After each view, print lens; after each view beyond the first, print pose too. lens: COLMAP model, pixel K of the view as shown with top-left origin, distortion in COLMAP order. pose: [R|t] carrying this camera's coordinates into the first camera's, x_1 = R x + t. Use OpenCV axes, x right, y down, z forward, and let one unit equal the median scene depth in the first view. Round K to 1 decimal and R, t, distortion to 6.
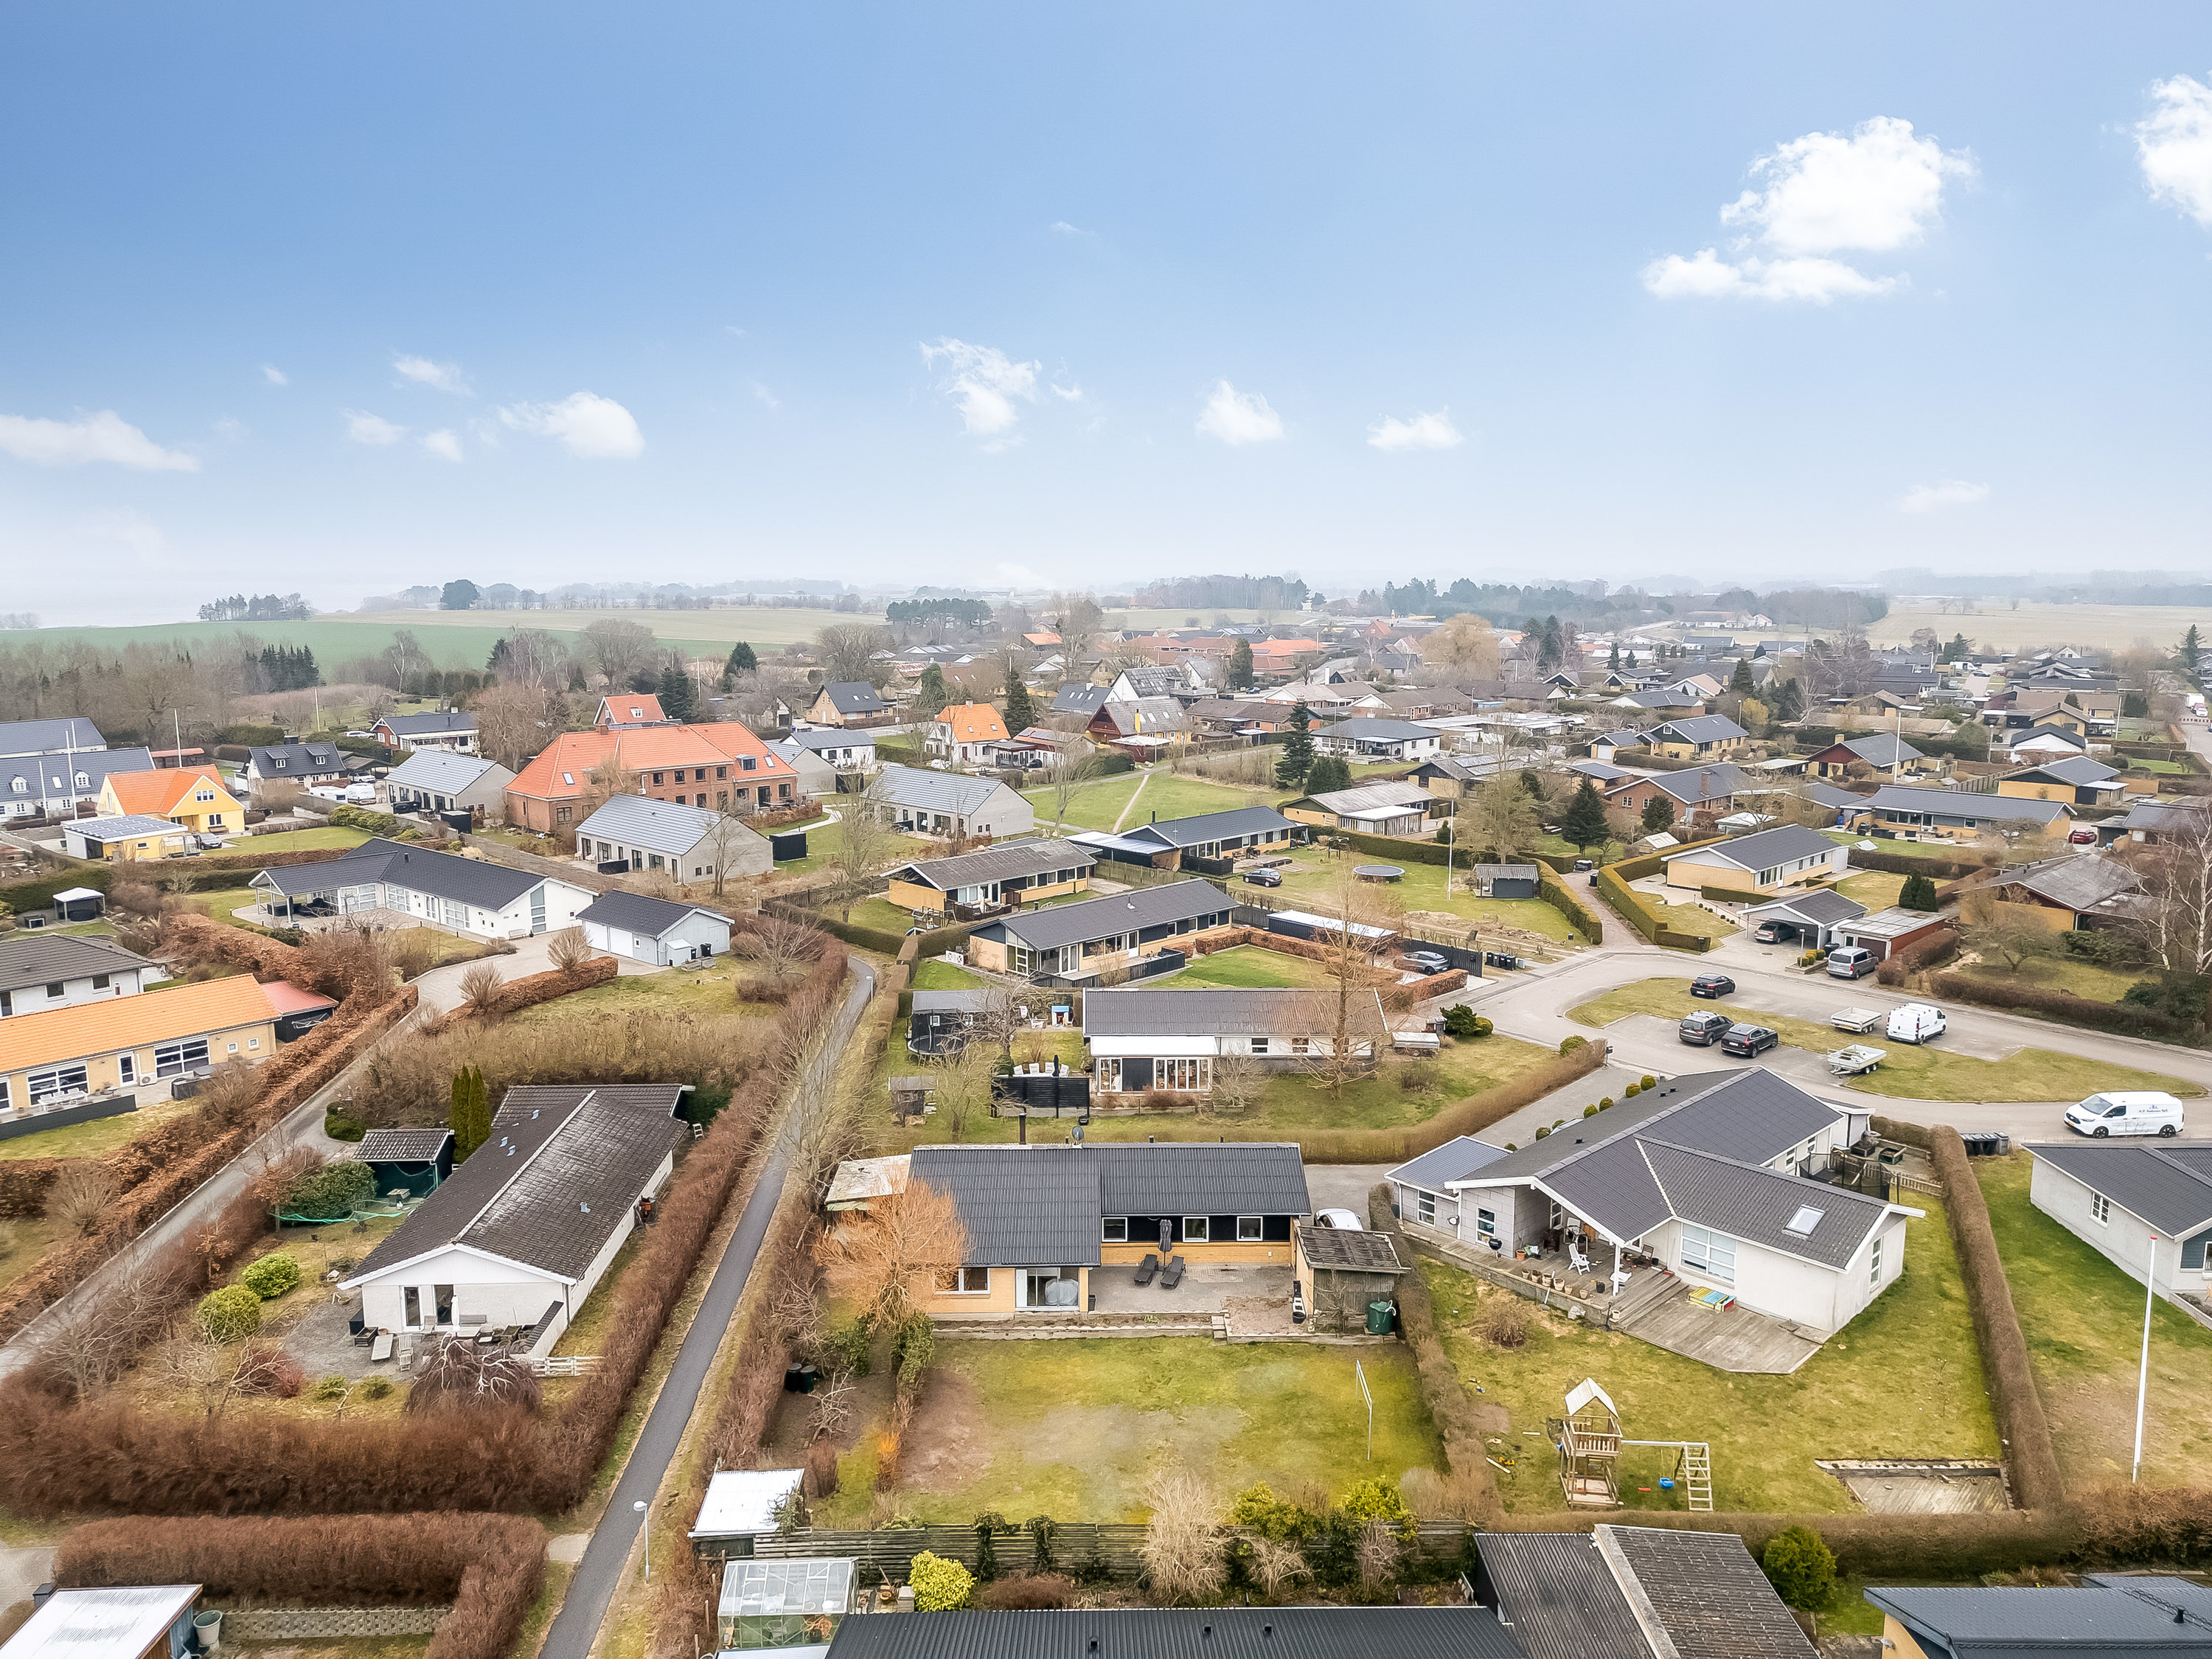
lens RADIAL K [[1546.1, 0, 1106.0], [0, 1546.1, 829.5], [0, 0, 1]] dist [0.082830, -0.070053]
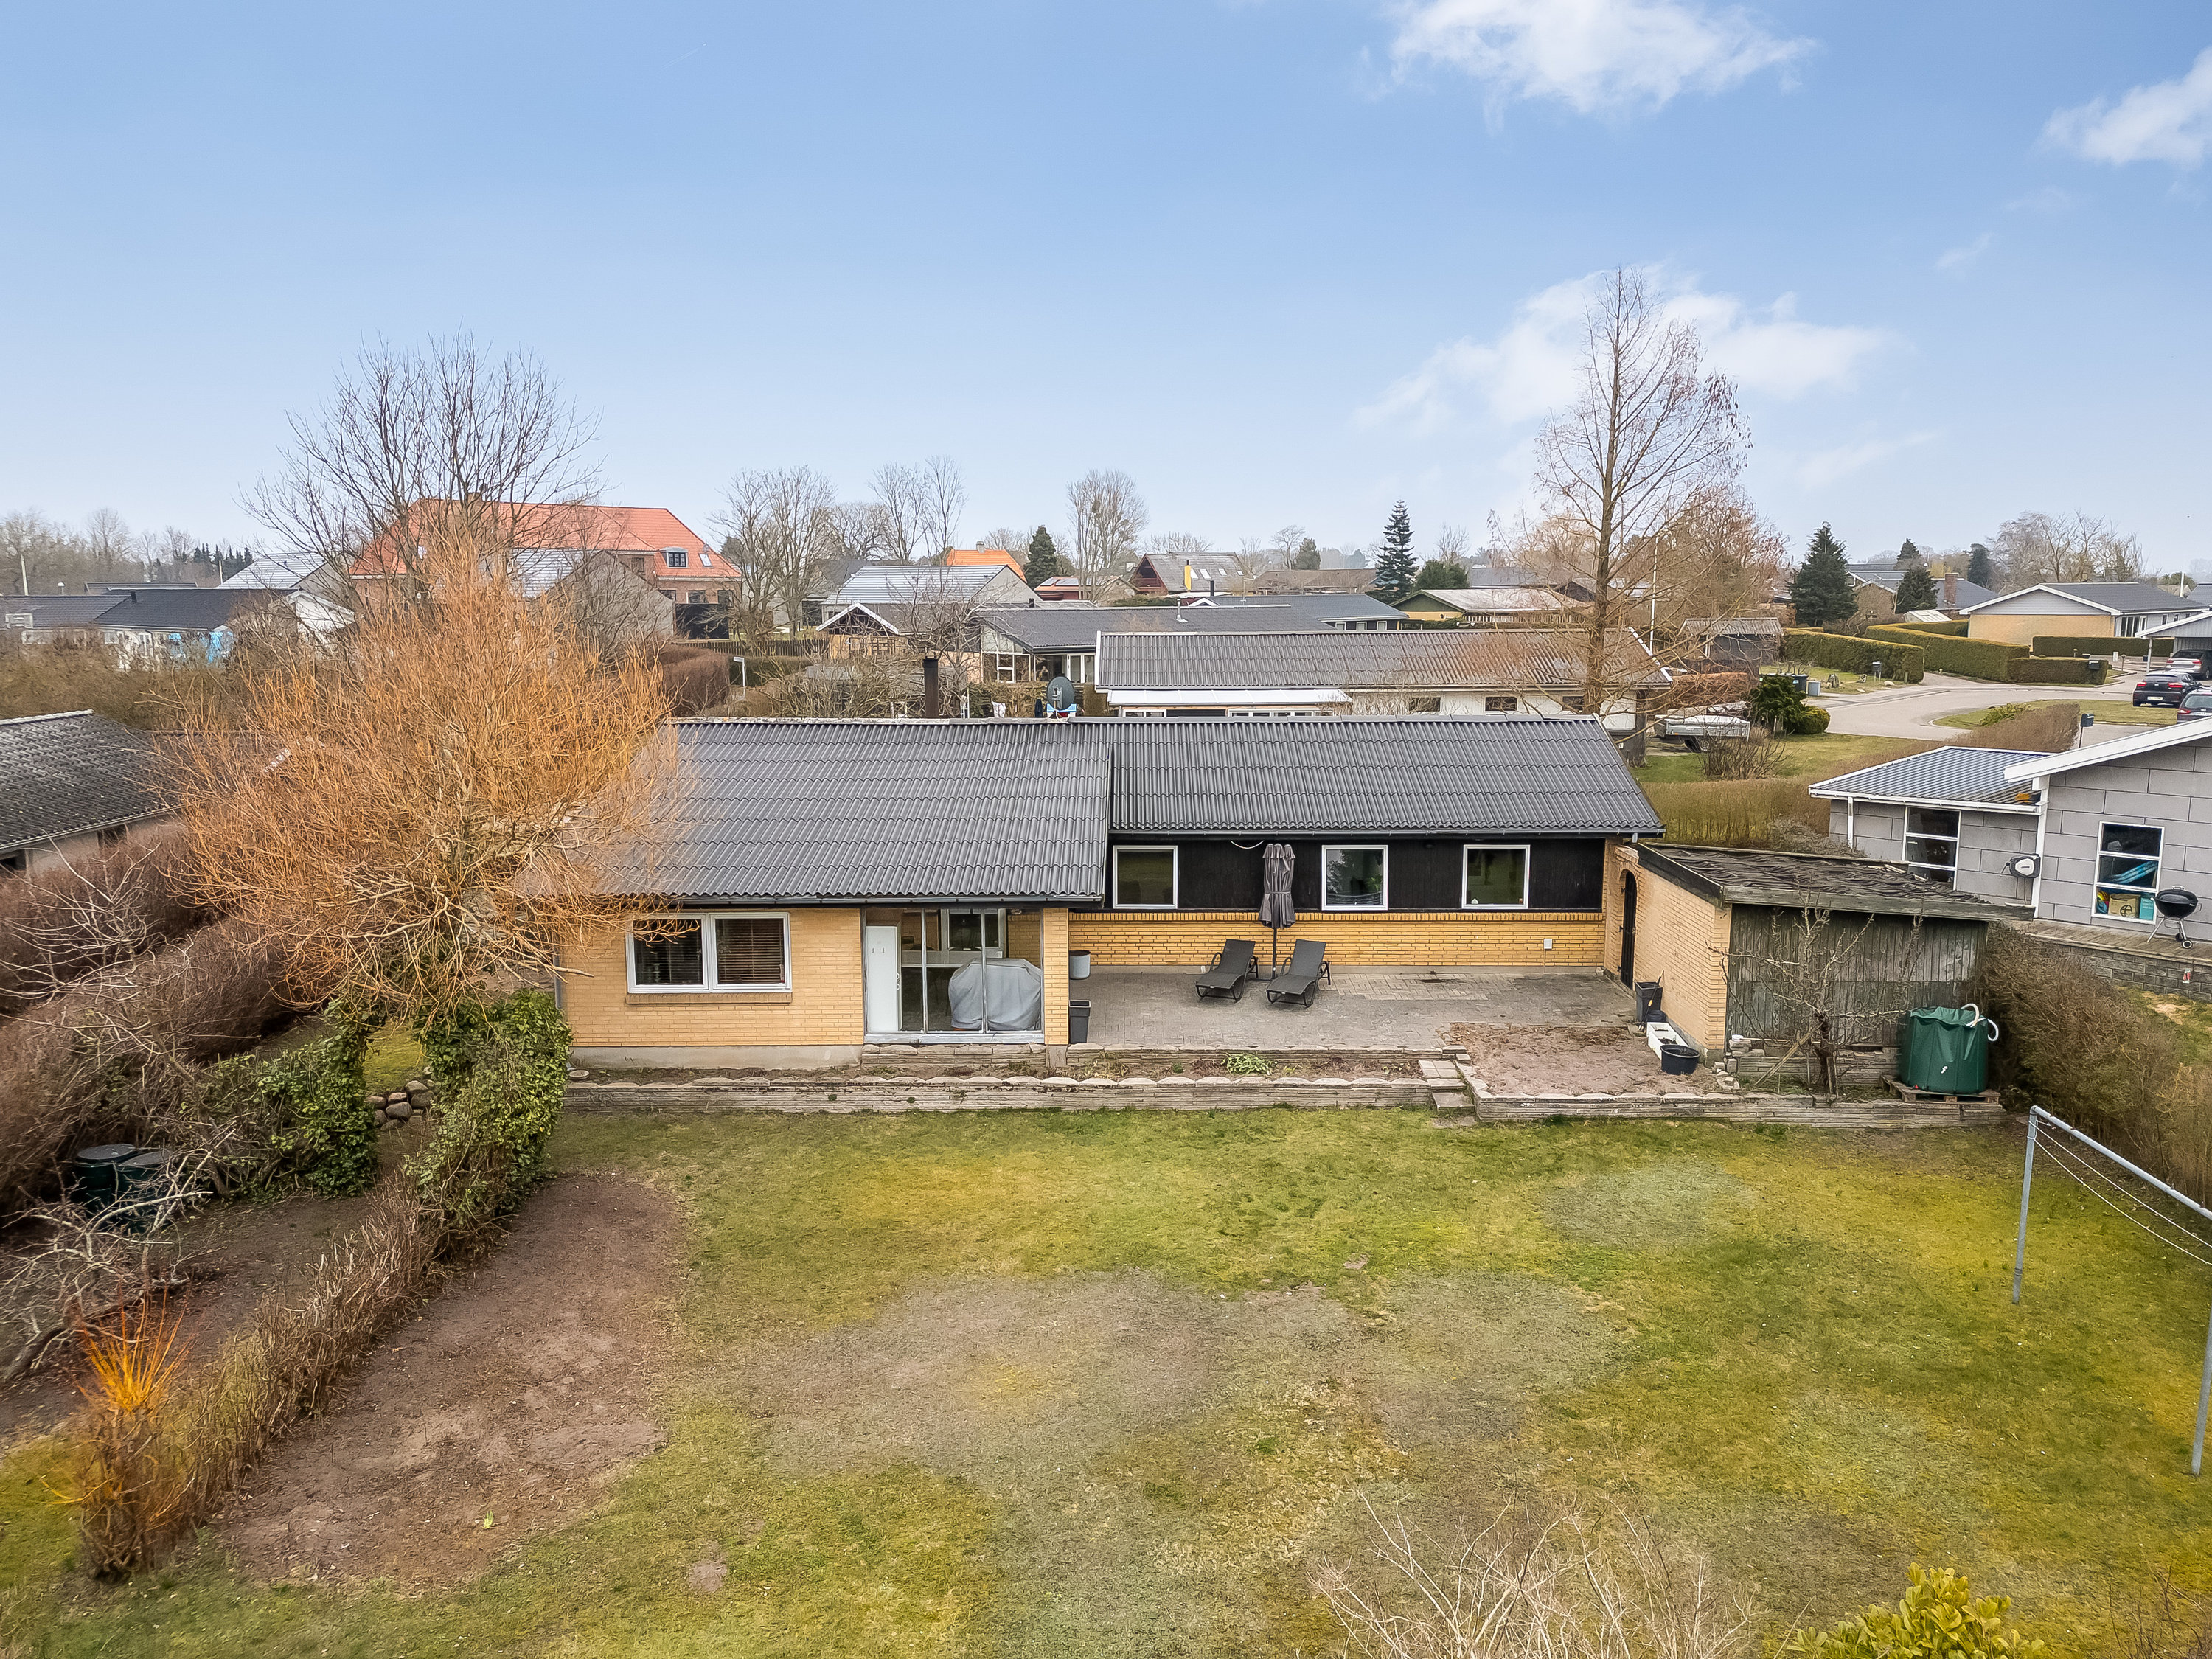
lens RADIAL K [[1546.1, 0, 1106.0], [0, 1546.1, 829.5], [0, 0, 1]] dist [0.082830, -0.070053]
pose [[0.999565, 0.000531, -0.029498, 0.007515], [-0.000905, 0.999919, -0.012660, 0.266644], [0.029489, 0.012682, 0.999485, 0.651506]]
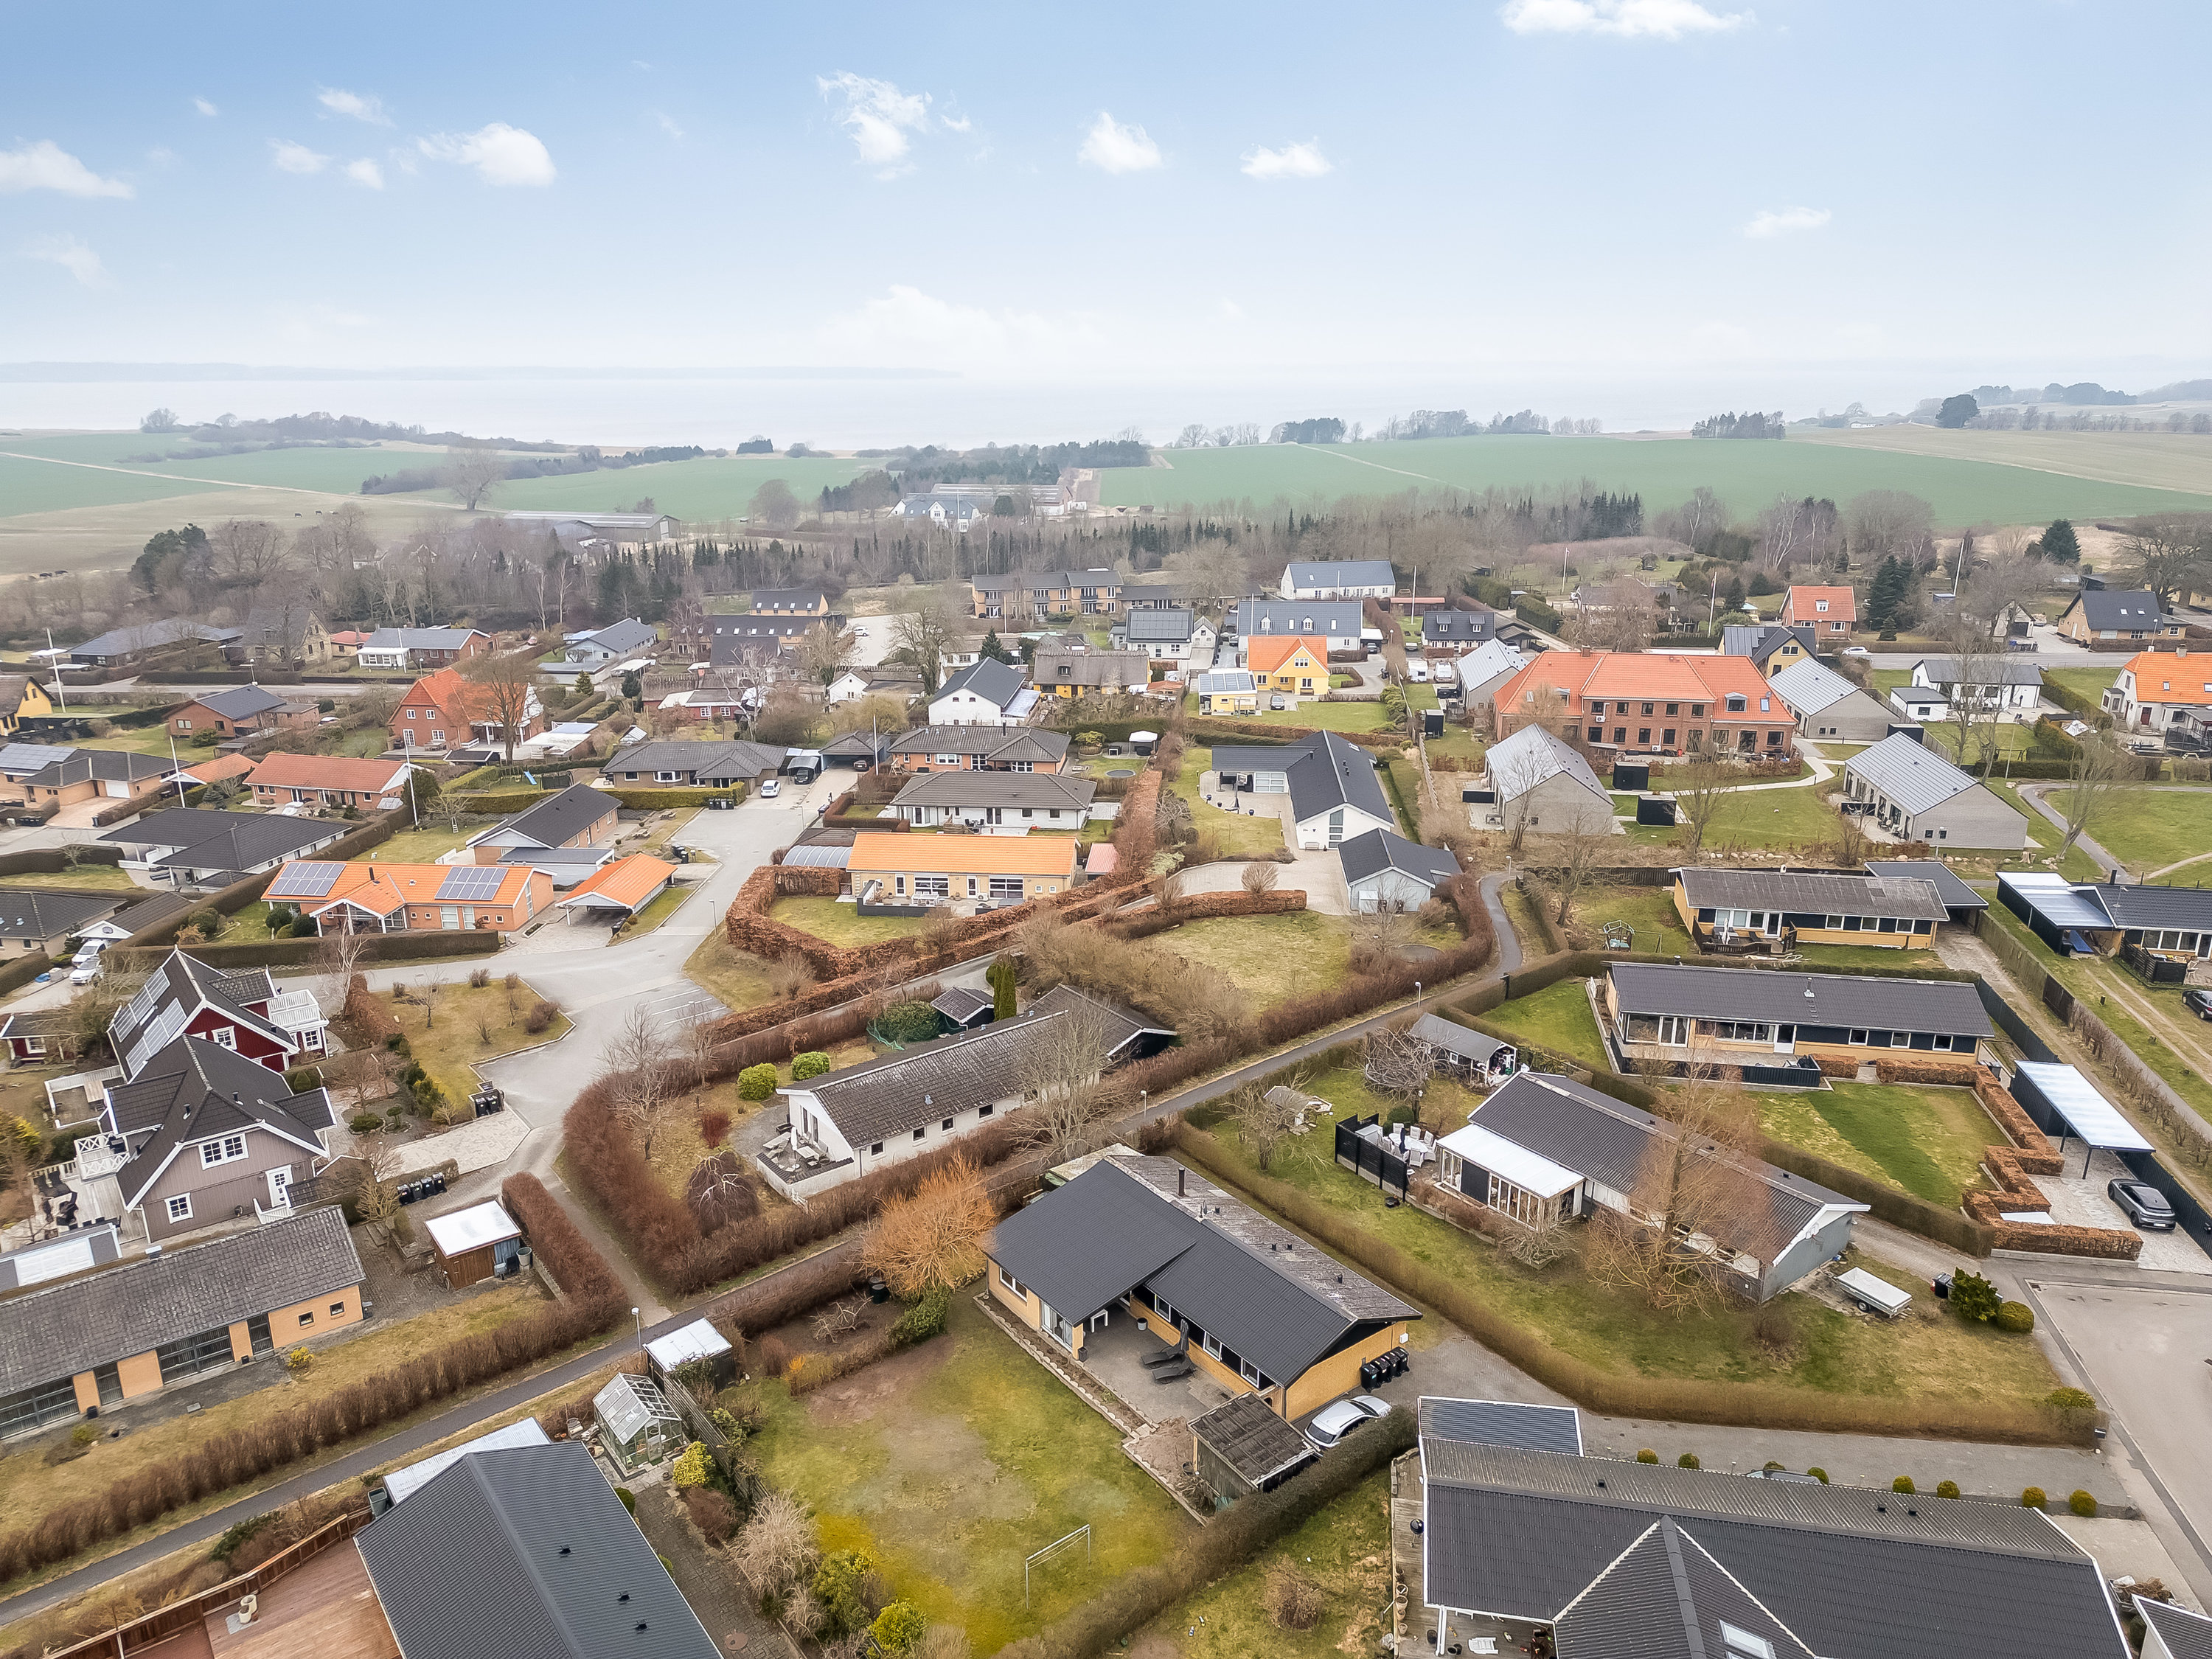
lens RADIAL K [[1546.1, 0, 1106.0], [0, 1546.1, 829.5], [0, 0, 1]] dist [0.082830, -0.070053]
pose [[0.589447, 0.230571, -0.774202, 0.770230], [-0.127745, 0.972946, 0.192501, -0.270570], [0.797642, -0.014568, 0.602955, 0.360548]]
